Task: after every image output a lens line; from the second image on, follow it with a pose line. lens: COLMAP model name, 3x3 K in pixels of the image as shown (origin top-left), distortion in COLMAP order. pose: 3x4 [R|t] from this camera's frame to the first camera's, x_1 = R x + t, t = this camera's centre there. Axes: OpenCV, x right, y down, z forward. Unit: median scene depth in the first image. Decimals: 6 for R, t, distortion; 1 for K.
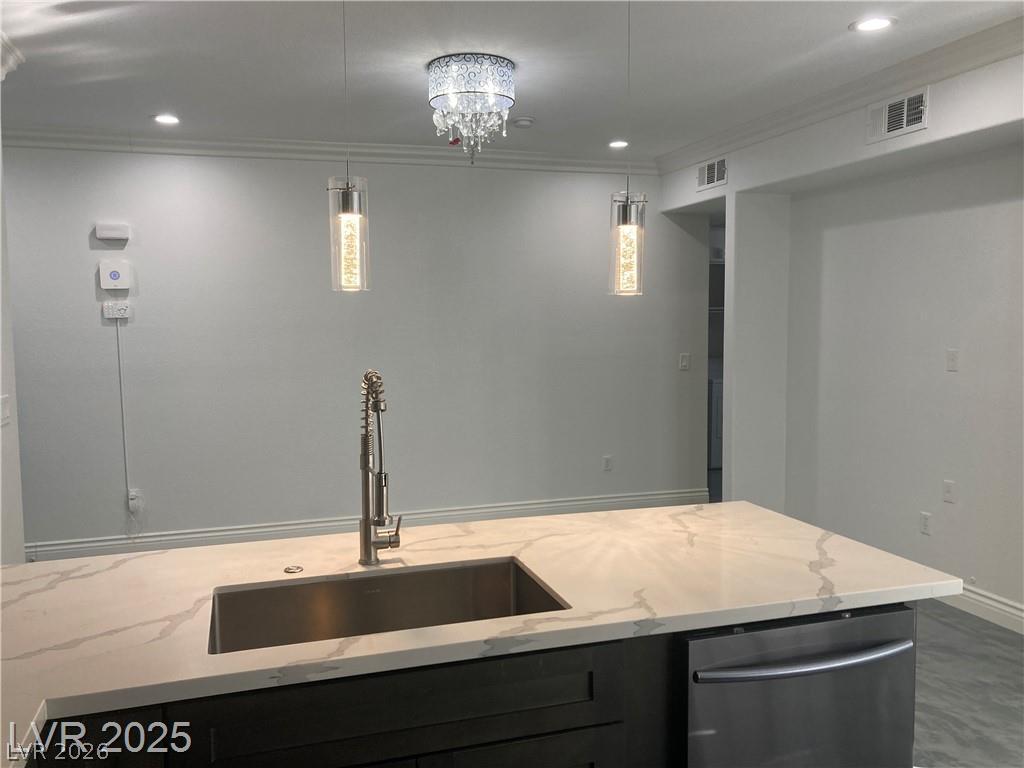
lens RADIAL K [[831.4, 0, 514.7], [0, 831.4, 393.0], [0, 0, 1]] dist [0.035977, -0.017194]
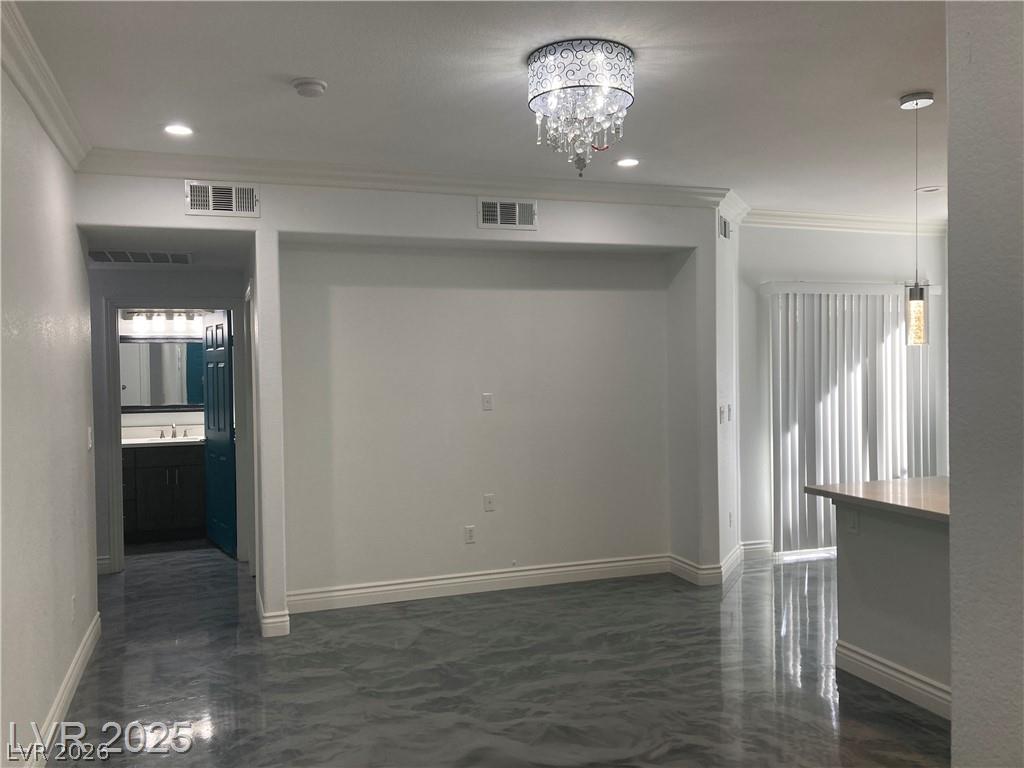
lens RADIAL K [[826.9, 0, 512.0], [0, 826.9, 384.0], [0, 0, 1]] dist [0.024118, -0.003114]
pose [[-0.042164, -0.010428, 0.999056, -0.636560], [0.107768, 0.994064, 0.014925, -0.067695], [-0.993282, 0.108295, -0.040790, 0.825264]]
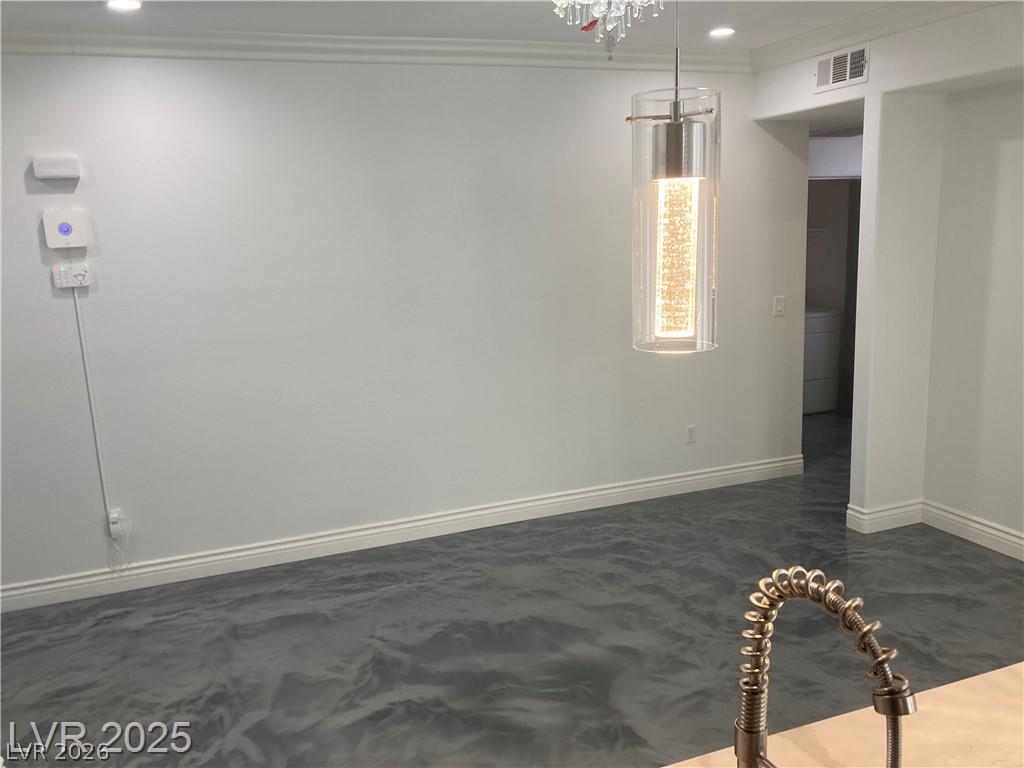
lens RADIAL K [[826.9, 0, 512.0], [0, 826.9, 384.0], [0, 0, 1]] dist [0.024118, -0.003114]
pose [[0.997595, -0.040722, 0.056090, -0.132710], [0.034911, 0.994280, 0.100943, -0.064873], [-0.059880, -0.098742, 0.993310, 0.237368]]
